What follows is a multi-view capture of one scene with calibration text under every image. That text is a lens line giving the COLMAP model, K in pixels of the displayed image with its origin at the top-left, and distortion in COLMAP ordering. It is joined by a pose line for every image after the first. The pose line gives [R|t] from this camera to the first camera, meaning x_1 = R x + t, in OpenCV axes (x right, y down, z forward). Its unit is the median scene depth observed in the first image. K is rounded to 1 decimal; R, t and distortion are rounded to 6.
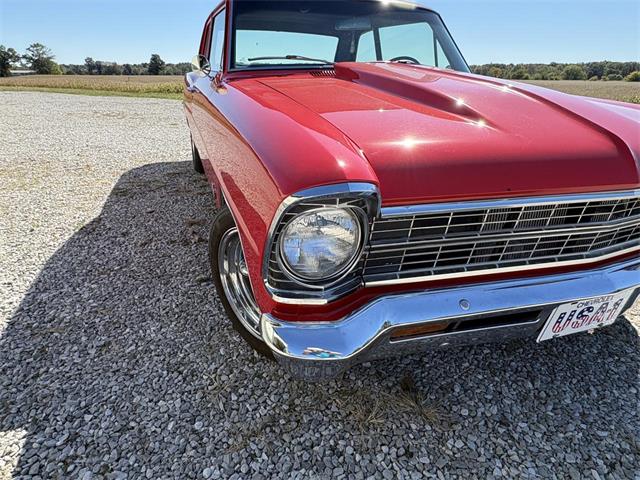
lens RADIAL K [[383.6, 0, 313.2], [0, 383.6, 237.5], [0, 0, 1]] dist [0.003054, -0.001546]
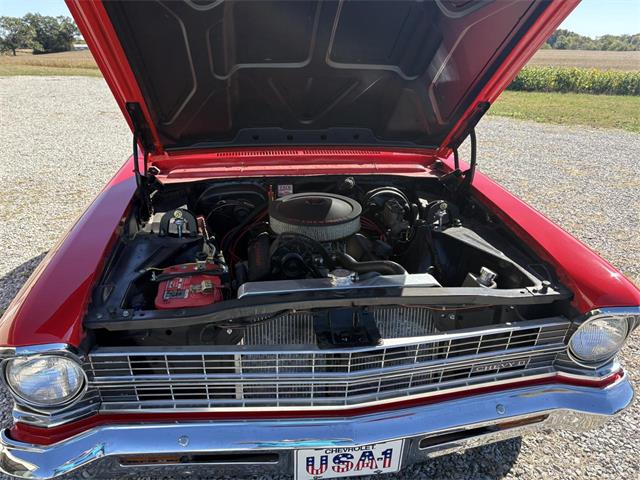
lens RADIAL K [[490.8, 0, 317.7], [0, 490.8, 237.2], [0, 0, 1]] dist [0.038319, -0.042919]
pose [[0.980237, 0.065468, -0.186682, 0.727650], [-0.071391, 0.997131, -0.025174, -0.288033], [0.184498, 0.038004, 0.982098, -0.237963]]
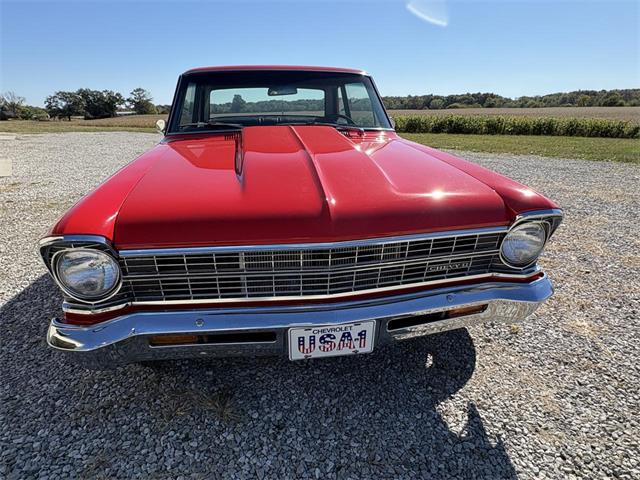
lens RADIAL K [[383.6, 0, 315.0], [0, 383.6, 242.3], [0, 0, 1]] dist [0.003054, -0.001546]
pose [[0.984604, 0.031717, -0.171899, 0.752165], [-0.042977, 0.997139, -0.062185, -0.031964], [0.169435, 0.068615, 0.983150, -0.213678]]
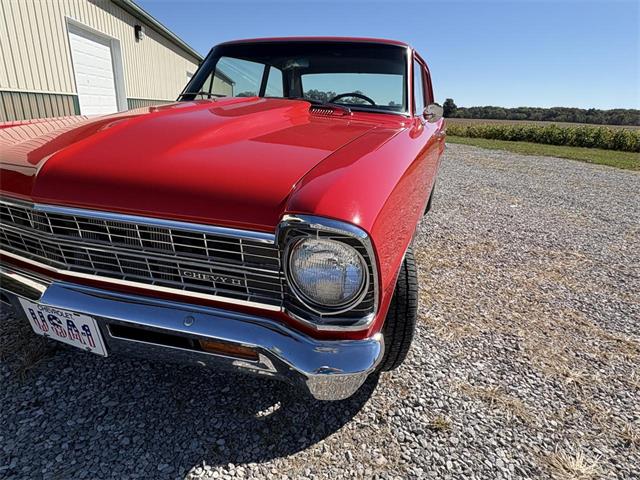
lens RADIAL K [[383.6, 0, 310.8], [0, 383.6, 235.2], [0, 0, 1]] dist [0.003054, -0.001546]
pose [[0.769441, 0.217017, -0.600720, 1.567400], [-0.277883, 0.960574, -0.008912, -0.182555], [0.575102, 0.173787, 0.799410, 0.454162]]
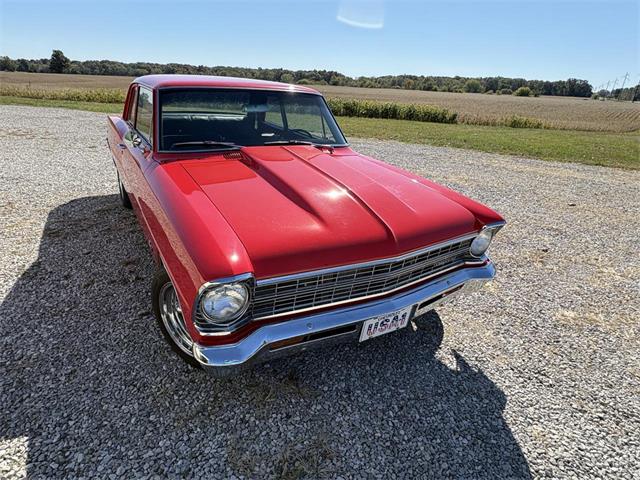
lens RADIAL K [[383.6, 0, 320.2], [0, 383.6, 236.9], [0, 0, 1]] dist [0.003054, -0.001546]
pose [[0.979690, -0.042354, 0.195996, 0.077398], [0.044839, 0.998960, -0.008256, -0.169300], [-0.195443, 0.016877, 0.980570, -0.582342]]
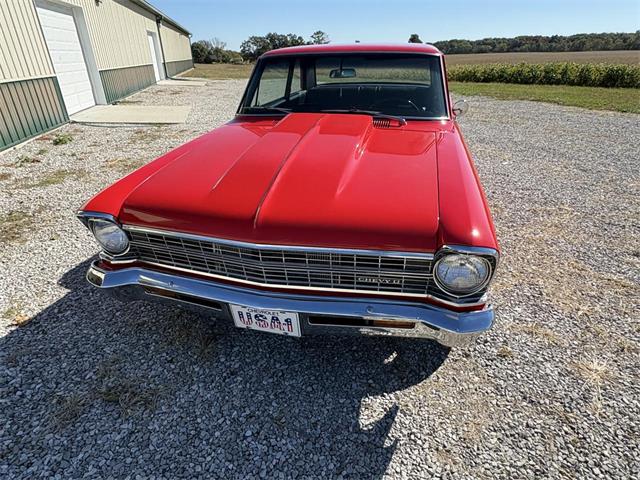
lens RADIAL K [[383.6, 0, 317.0], [0, 383.6, 240.4], [0, 0, 1]] dist [0.003054, -0.001546]
pose [[0.832985, 0.214122, -0.510185, 1.384825], [-0.186507, 0.976779, 0.105437, -0.264857], [0.520914, 0.007326, 0.853578, -0.159843]]
